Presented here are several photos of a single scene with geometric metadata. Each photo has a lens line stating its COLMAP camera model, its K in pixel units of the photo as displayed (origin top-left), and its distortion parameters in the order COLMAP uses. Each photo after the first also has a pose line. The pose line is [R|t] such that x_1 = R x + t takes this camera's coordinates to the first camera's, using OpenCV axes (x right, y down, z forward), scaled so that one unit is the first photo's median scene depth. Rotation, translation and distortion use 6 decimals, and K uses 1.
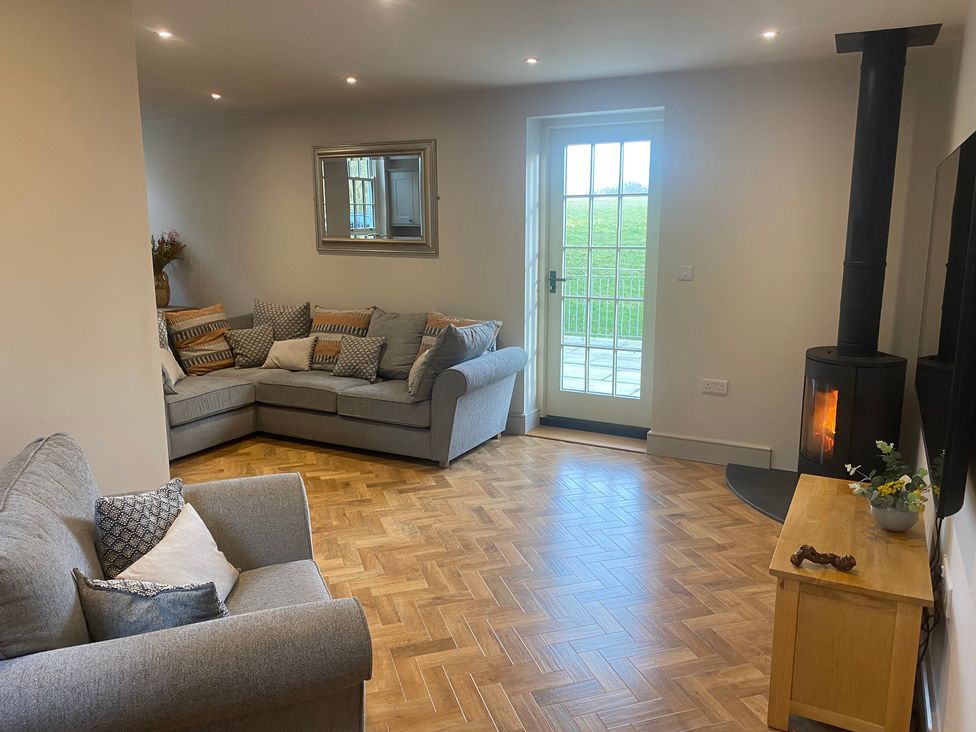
lens RADIAL K [[752.1, 0, 499.5], [0, 752.1, 363.9], [0, 0, 1]] dist [0.102795, -0.130475]
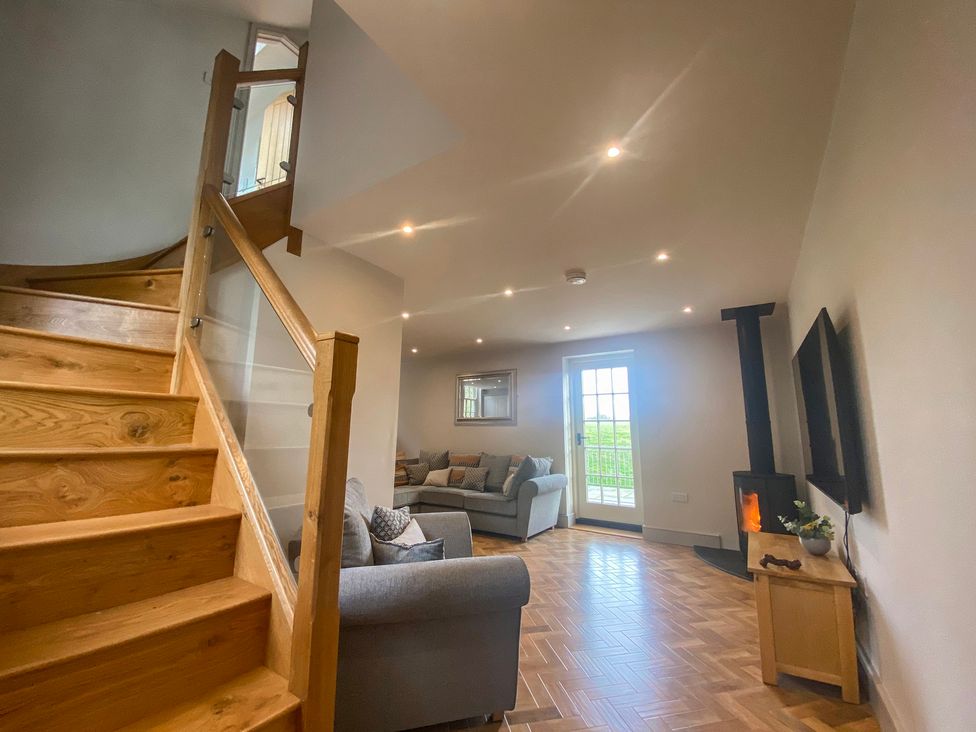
lens RADIAL K [[410.8, 0, 488.0], [0, 410.8, 366.0], [0, 0, 1]] dist [0.000005, -0.000564]
pose [[0.994748, -0.013138, -0.101505, -0.055731], [-0.022235, 0.940304, -0.339608, 0.080235], [0.099907, 0.340082, 0.935074, -0.025871]]
